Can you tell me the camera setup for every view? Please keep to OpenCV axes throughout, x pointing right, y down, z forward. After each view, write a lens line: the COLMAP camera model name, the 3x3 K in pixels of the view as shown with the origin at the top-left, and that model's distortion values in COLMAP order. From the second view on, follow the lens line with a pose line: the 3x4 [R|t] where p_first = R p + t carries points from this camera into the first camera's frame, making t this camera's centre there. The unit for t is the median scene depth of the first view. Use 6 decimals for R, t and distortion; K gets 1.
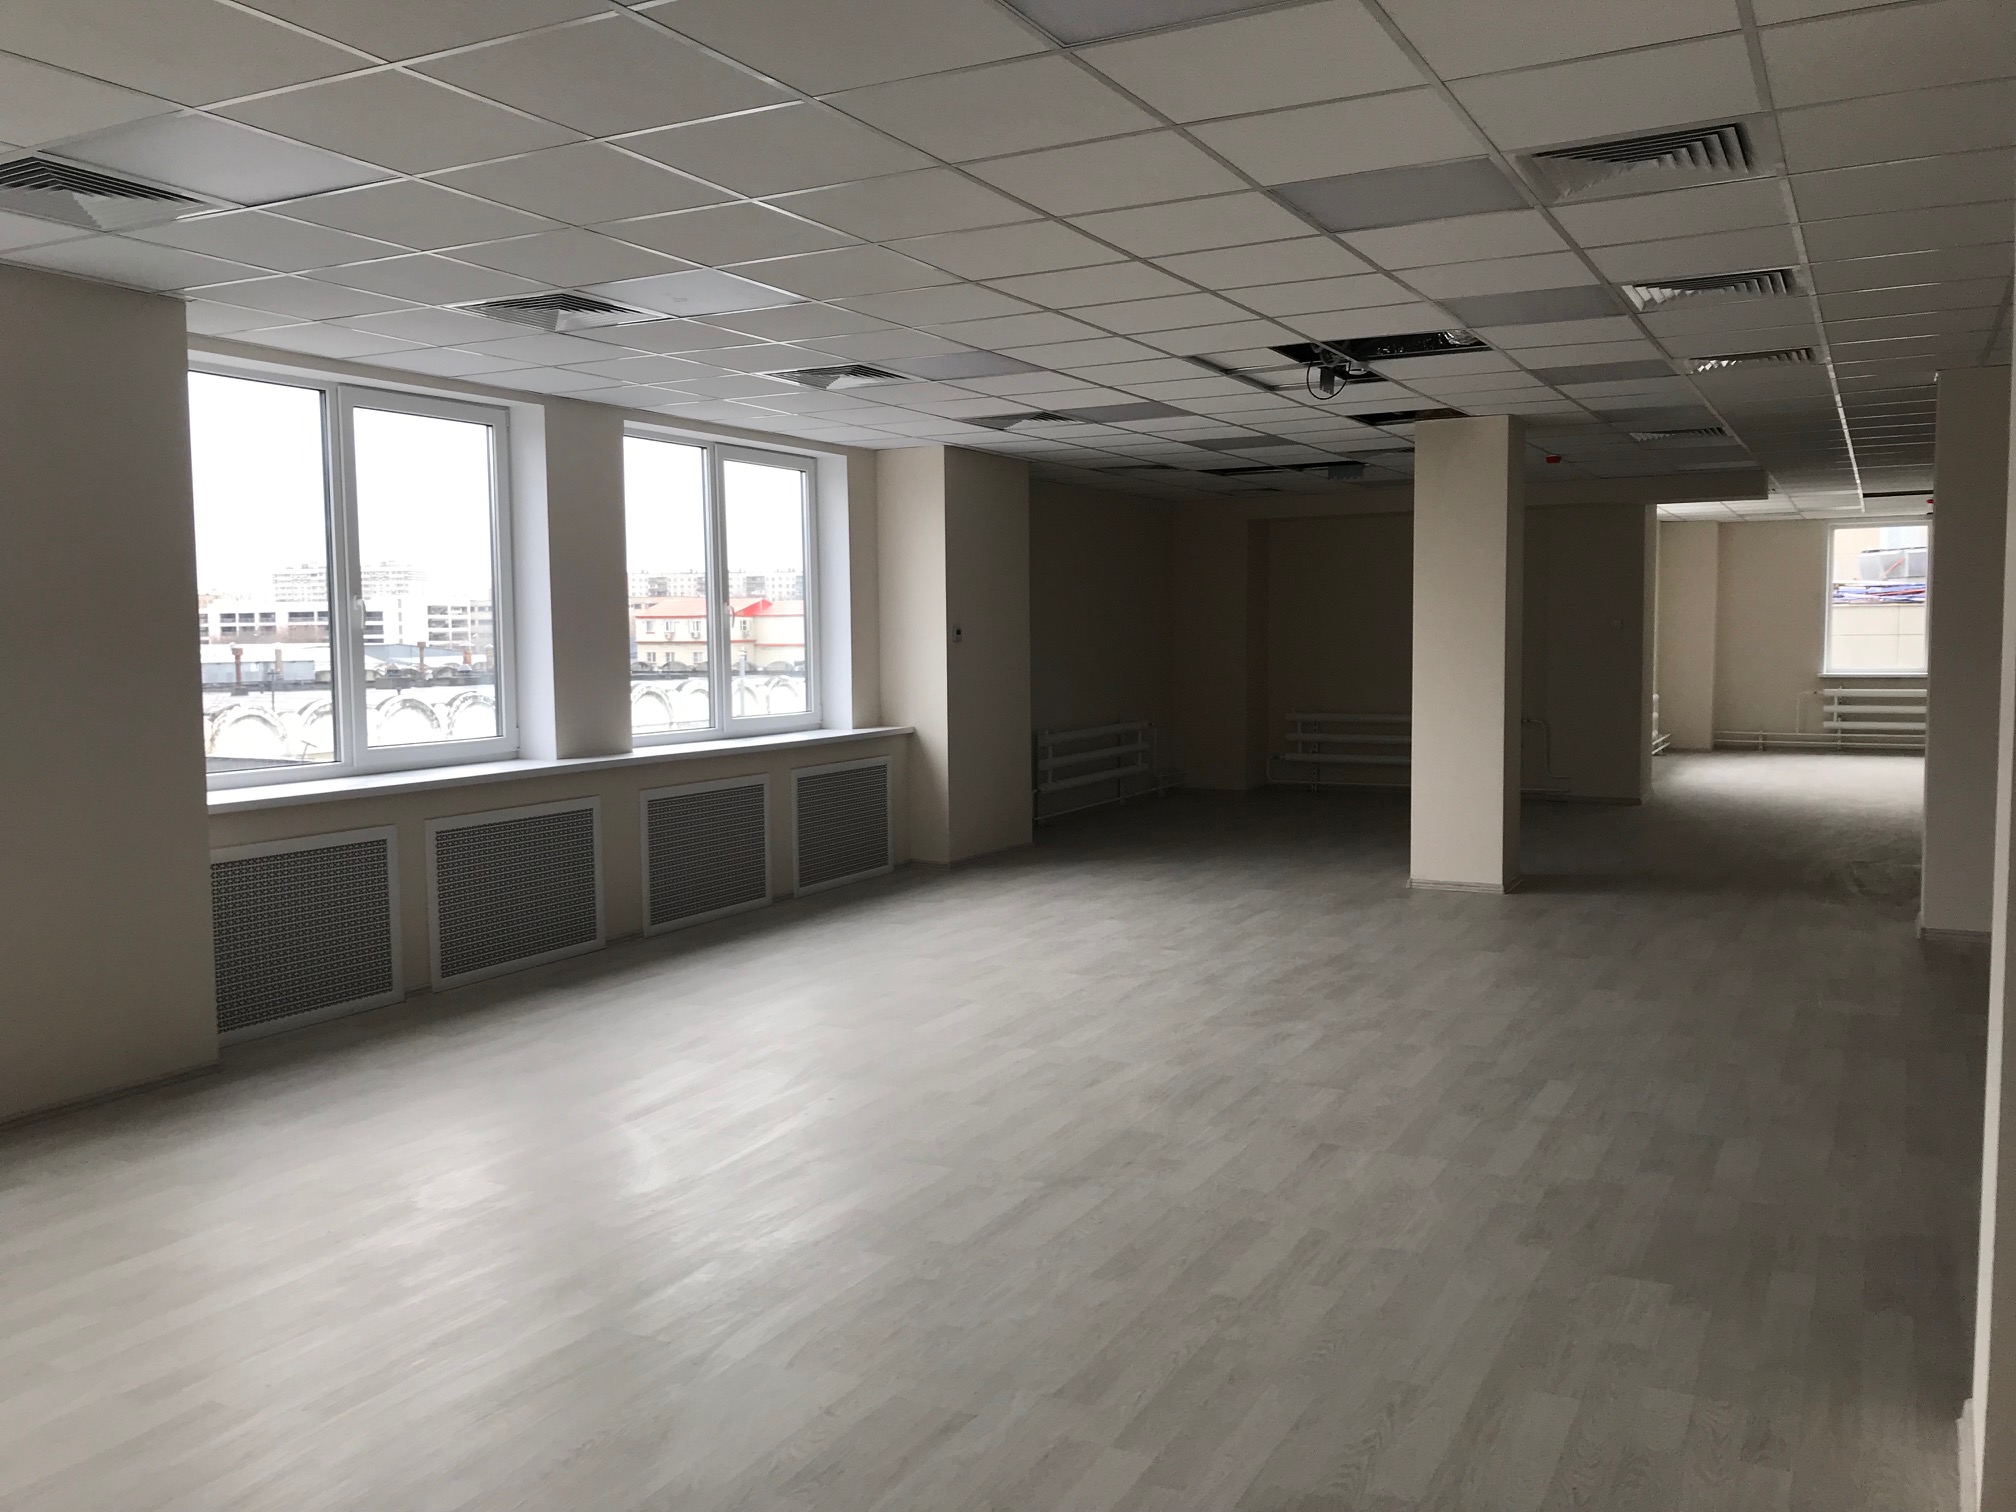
lens RADIAL K [[1662.2, 0, 1002.2], [0, 1662.2, 759.1], [0, 0, 1]] dist [0.054471, -0.029049]
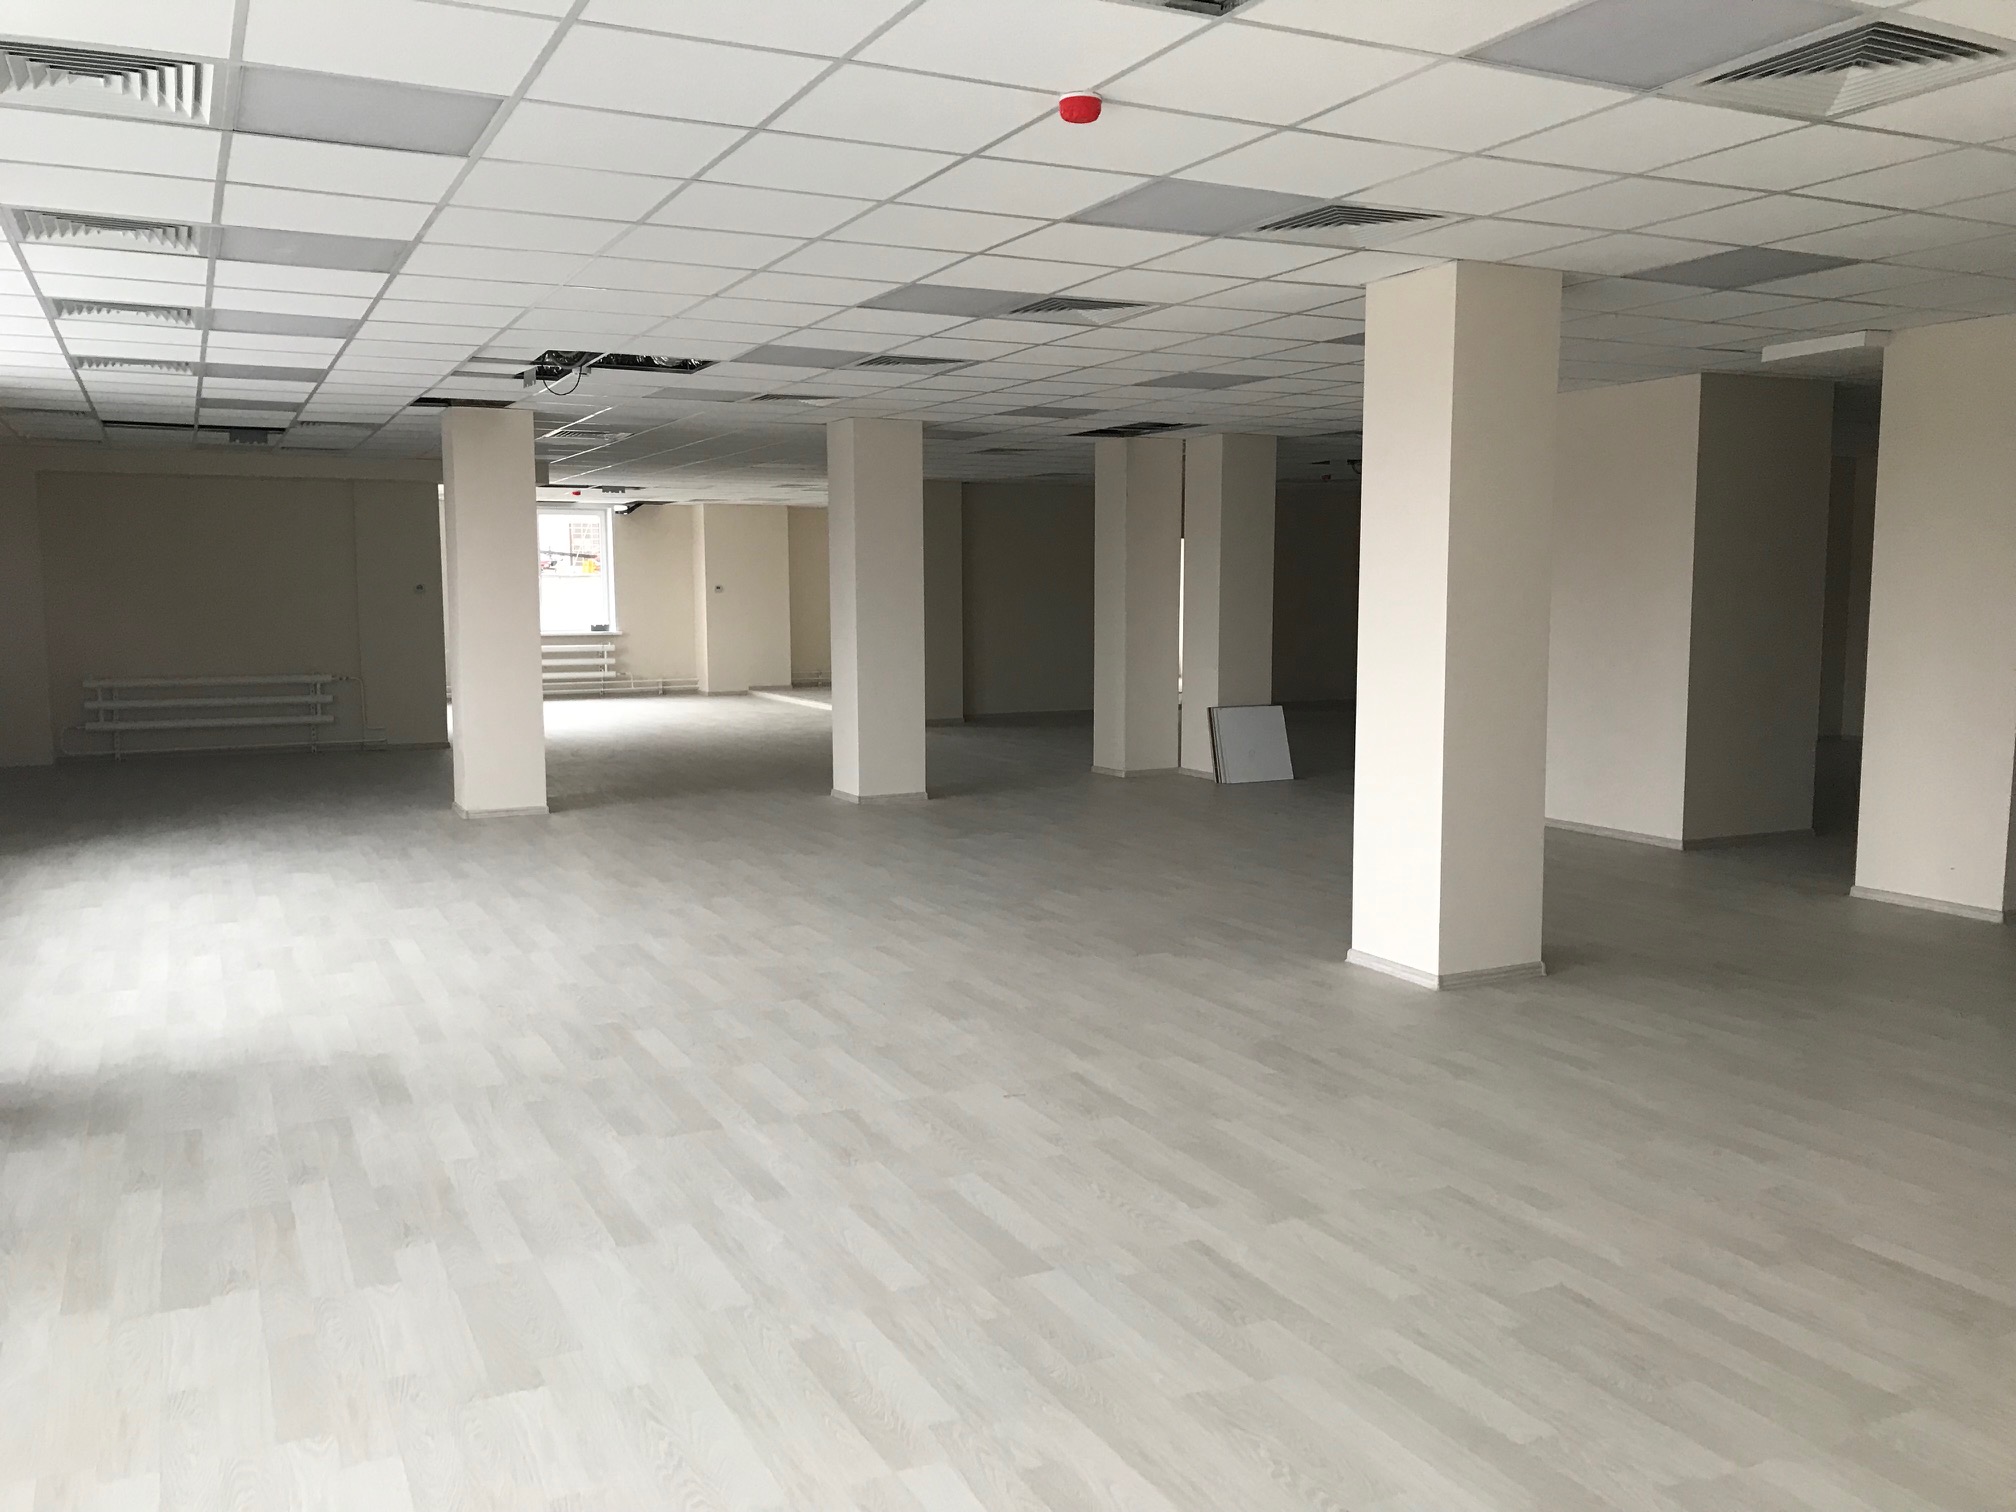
lens RADIAL K [[1662.2, 0, 993.9], [0, 1662.2, 752.5], [0, 0, 1]] dist [0.054471, -0.029049]
pose [[0.581726, -0.070454, 0.810327, -0.948352], [0.060605, 0.997227, 0.043196, 0.009474], [-0.811124, 0.023981, 0.584383, 0.088578]]
